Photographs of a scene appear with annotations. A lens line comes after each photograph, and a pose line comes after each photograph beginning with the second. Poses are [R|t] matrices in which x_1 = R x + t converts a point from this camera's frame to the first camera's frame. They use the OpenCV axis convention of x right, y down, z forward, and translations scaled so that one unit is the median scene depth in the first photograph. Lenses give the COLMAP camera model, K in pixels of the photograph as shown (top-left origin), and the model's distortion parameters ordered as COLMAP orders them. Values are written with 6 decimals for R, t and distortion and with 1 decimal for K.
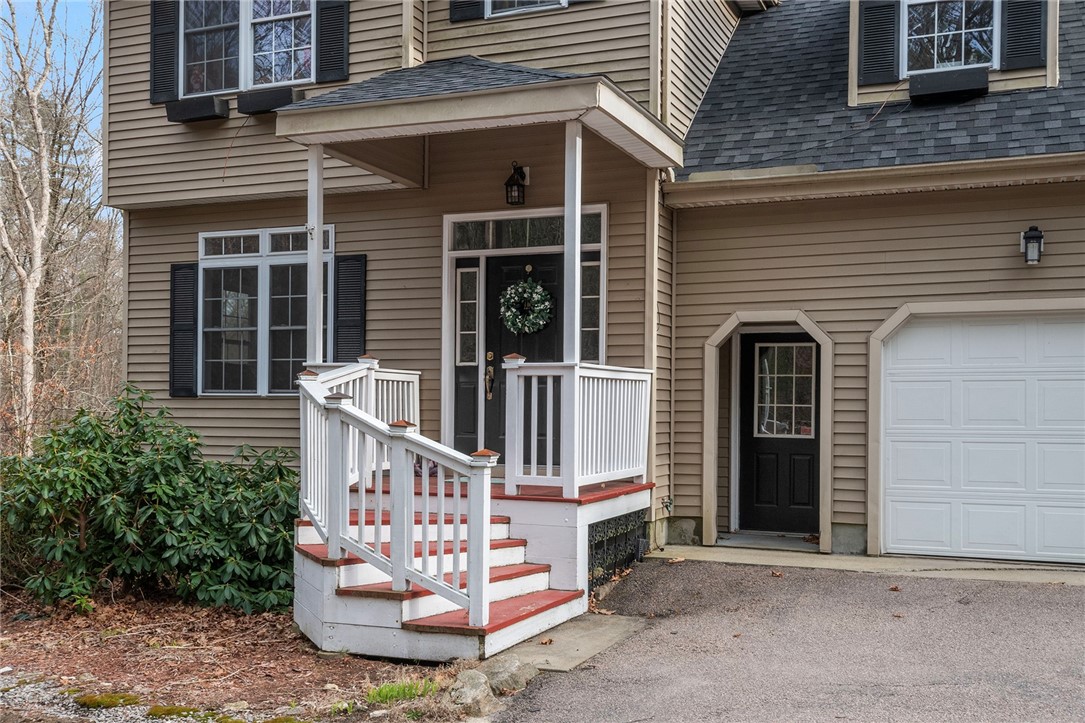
lens RADIAL K [[1131.4, 0, 549.2], [0, 1131.4, 416.0], [0, 0, 1]] dist [0.027085, 0.000000]
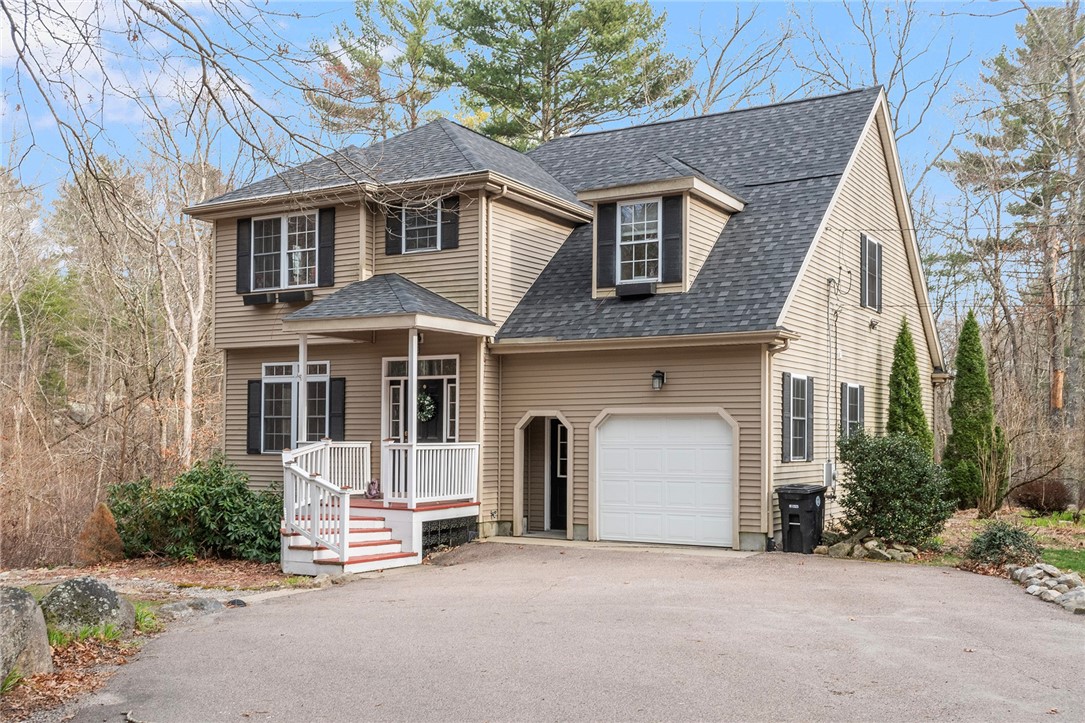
lens RADIAL K [[1131.4, 0, 548.6], [0, 1131.4, 417.8], [0, 0, 1]] dist [0.027085, 0.000000]
pose [[0.991062, -0.005385, -0.133290, 0.457884], [0.002483, 0.999756, -0.021929, -0.040186], [0.133376, 0.021402, 0.990834, -0.865340]]
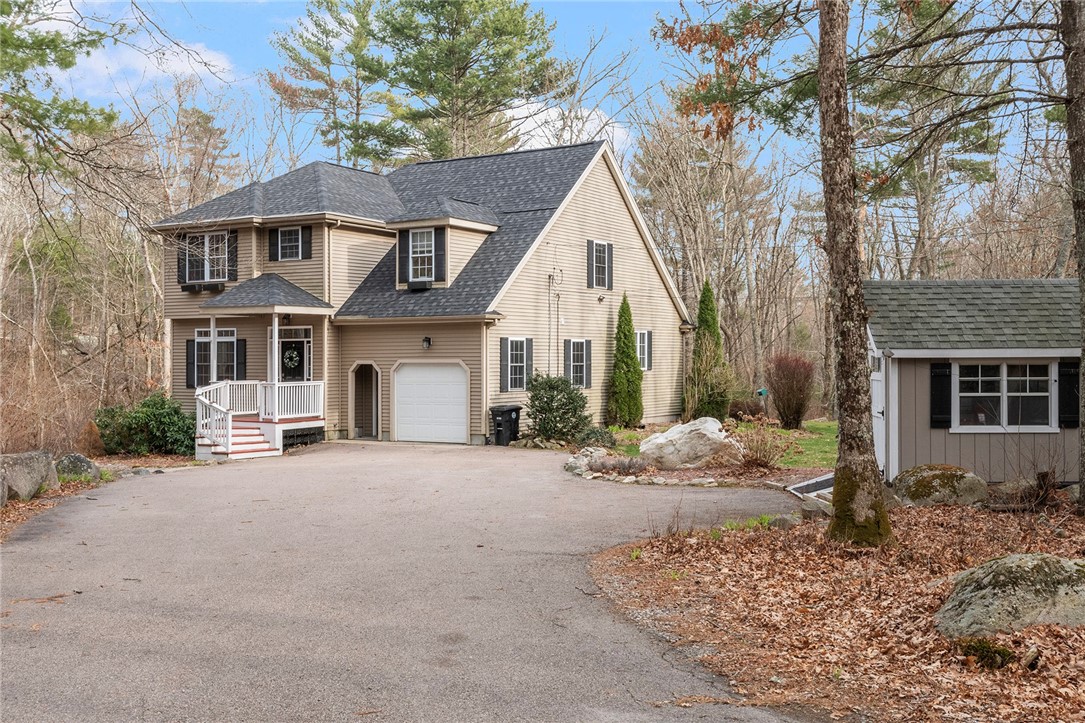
lens RADIAL K [[1131.4, 0, 544.5], [0, 1131.4, 357.0], [0, 0, 1]] dist [0.027085, 0.000000]
pose [[0.989670, -0.011330, -0.142915, 1.111104], [0.010679, 0.999929, -0.005324, -0.082030], [0.142965, 0.003742, 0.989721, -1.930478]]
